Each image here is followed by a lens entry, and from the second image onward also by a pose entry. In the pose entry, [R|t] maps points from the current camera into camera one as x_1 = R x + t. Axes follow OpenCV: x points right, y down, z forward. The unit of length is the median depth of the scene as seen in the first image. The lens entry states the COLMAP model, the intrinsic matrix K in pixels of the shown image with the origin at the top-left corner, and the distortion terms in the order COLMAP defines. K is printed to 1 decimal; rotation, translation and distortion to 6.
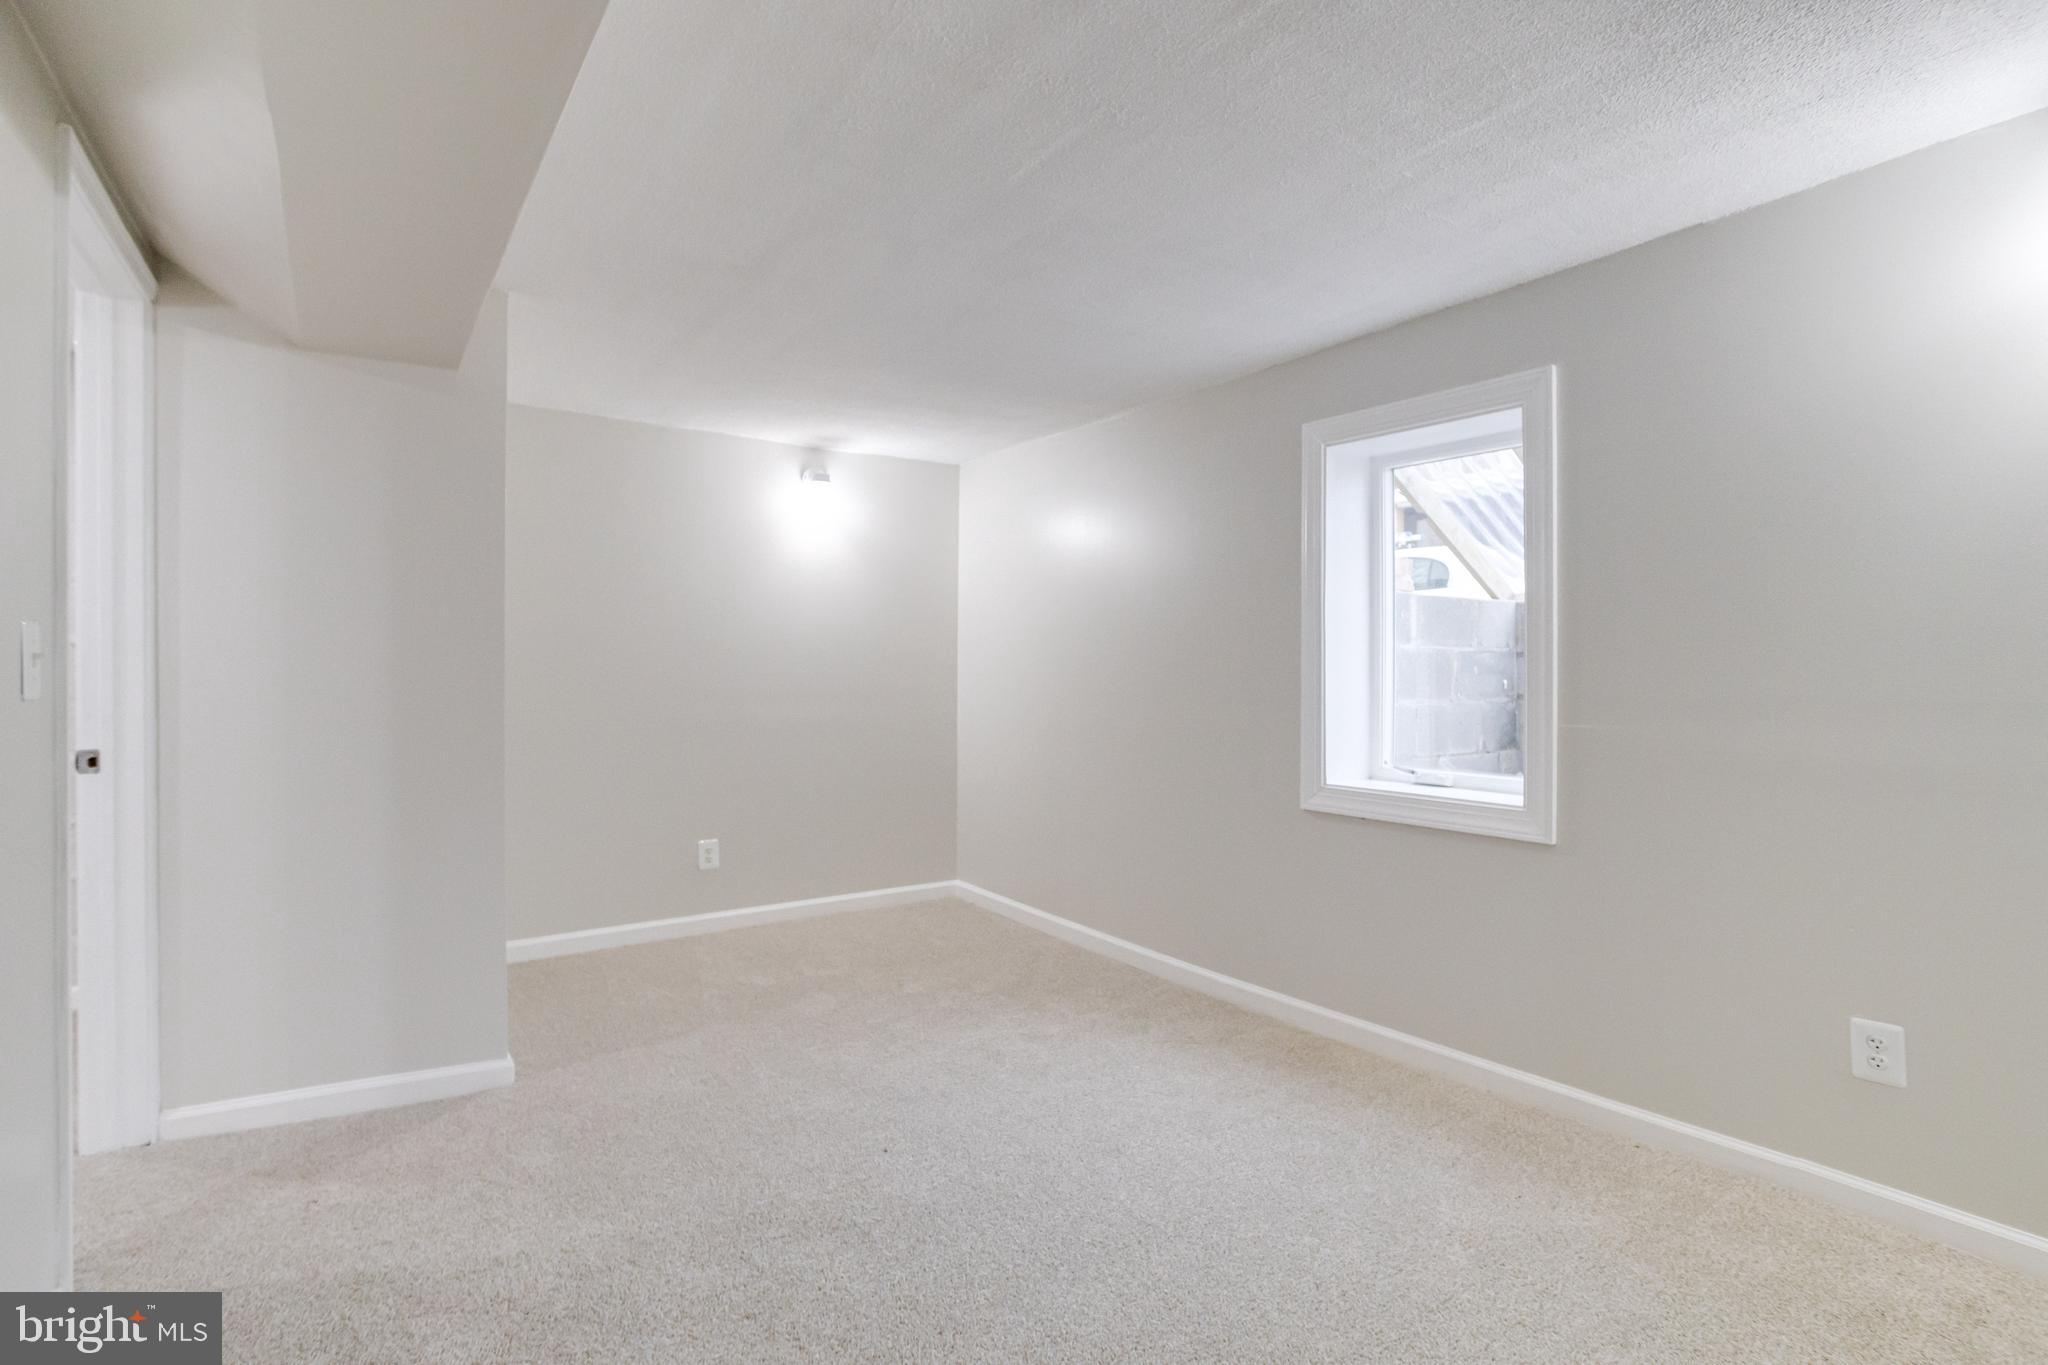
lens RADIAL K [[981.4, 0, 1024.0], [0, 981.4, 682.5], [0, 0, 1]] dist [-0.001465, -0.000561]
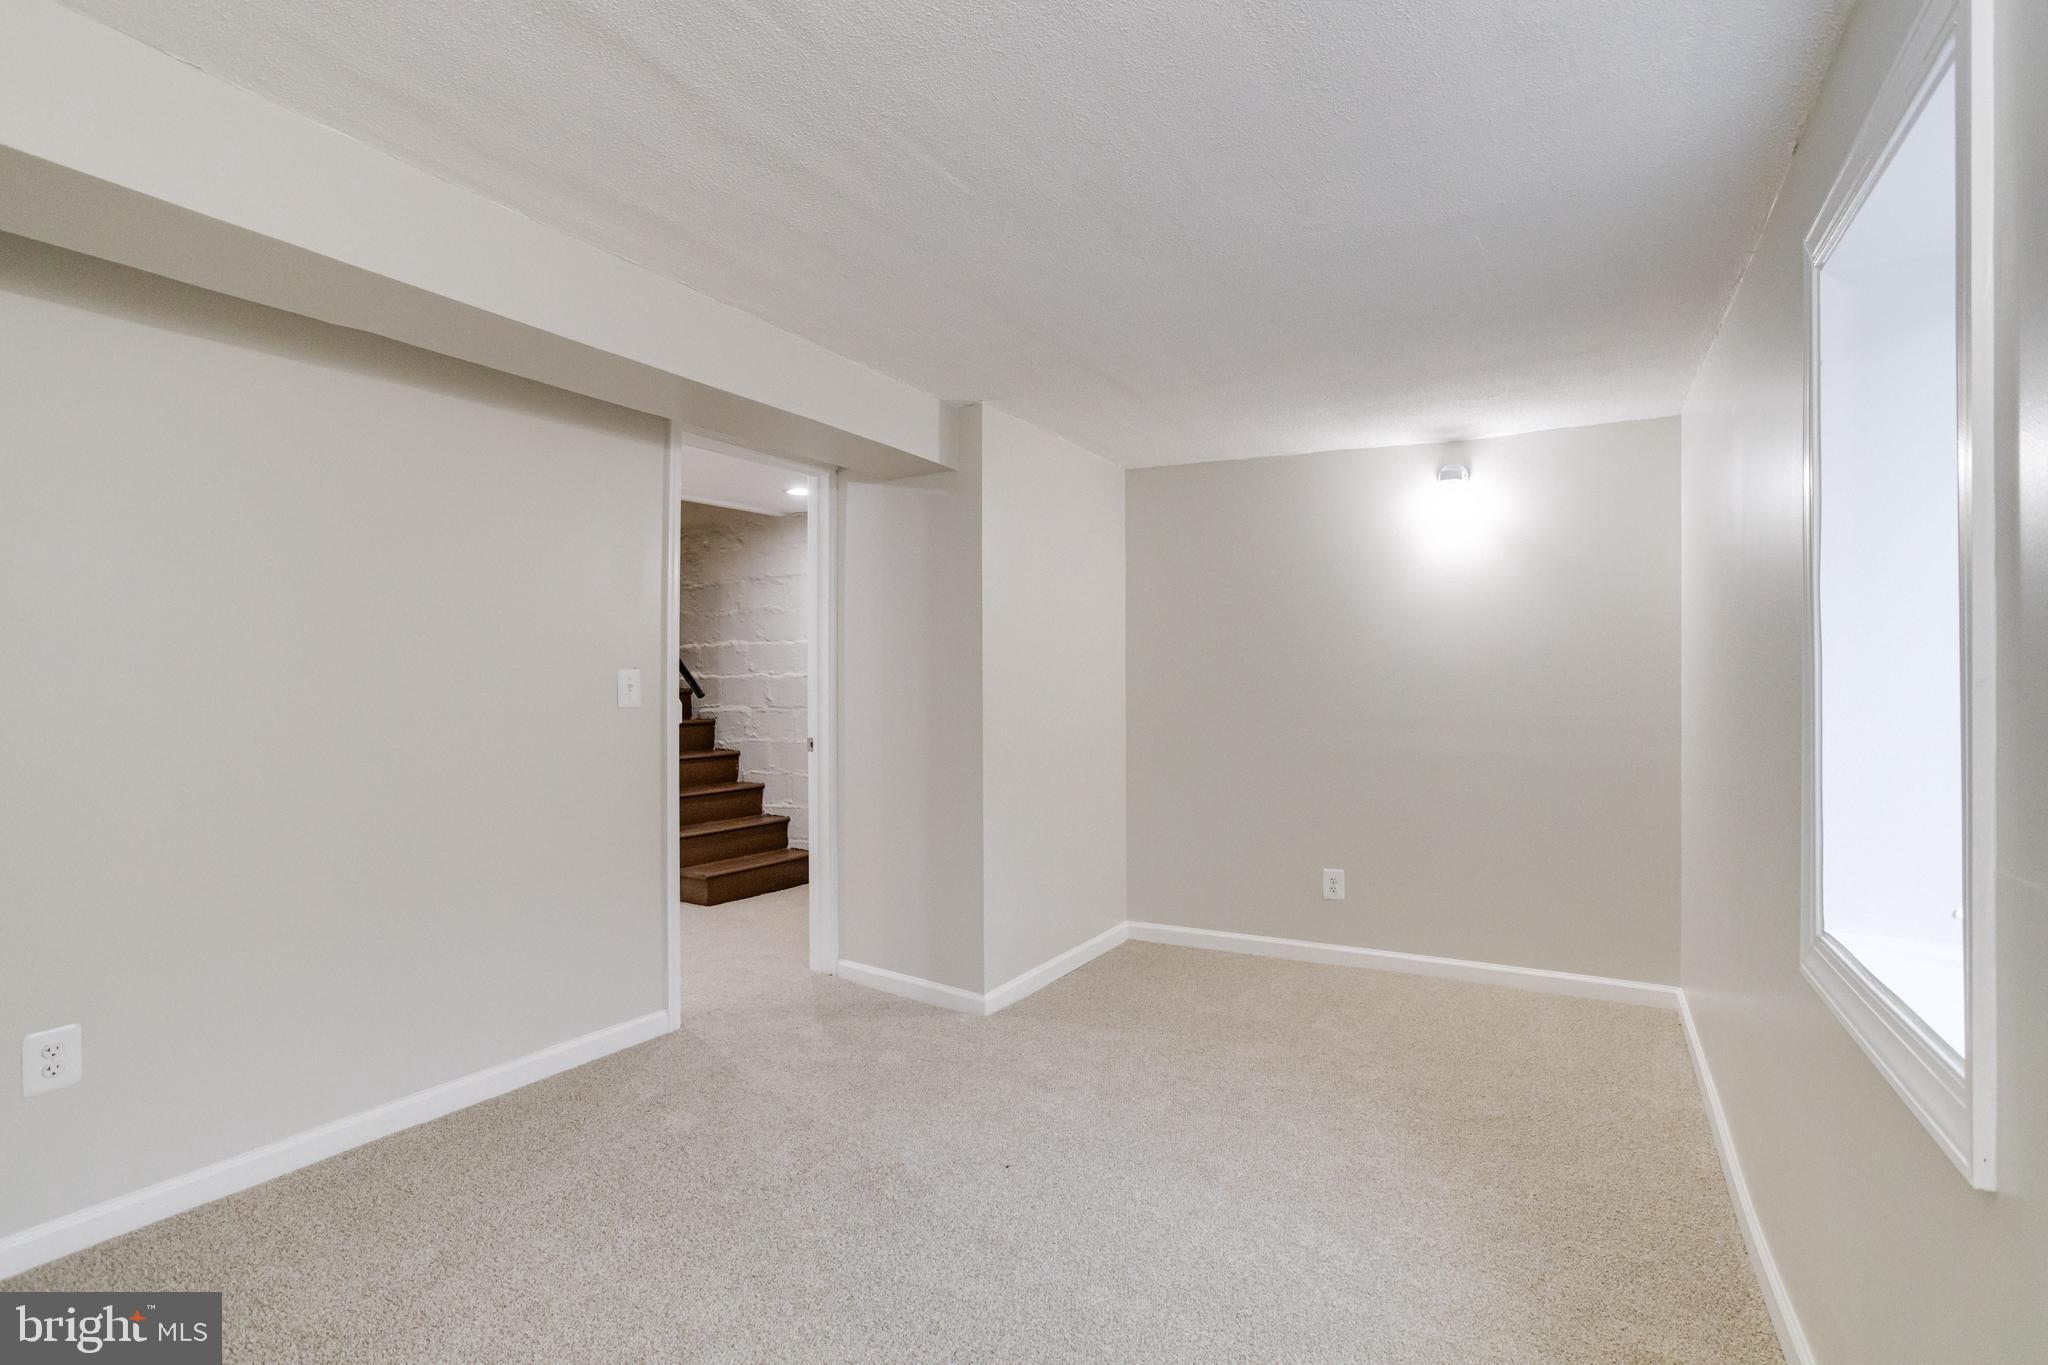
lens RADIAL K [[981.1, 0, 1024.0], [0, 981.1, 682.5], [0, 0, 1]] dist [-0.051218, 0.035512]
pose [[0.453276, -0.005452, -0.891354, 0.572841], [-0.015725, 0.999777, -0.014112, -0.008734], [0.891232, 0.020413, 0.453089, 0.407790]]
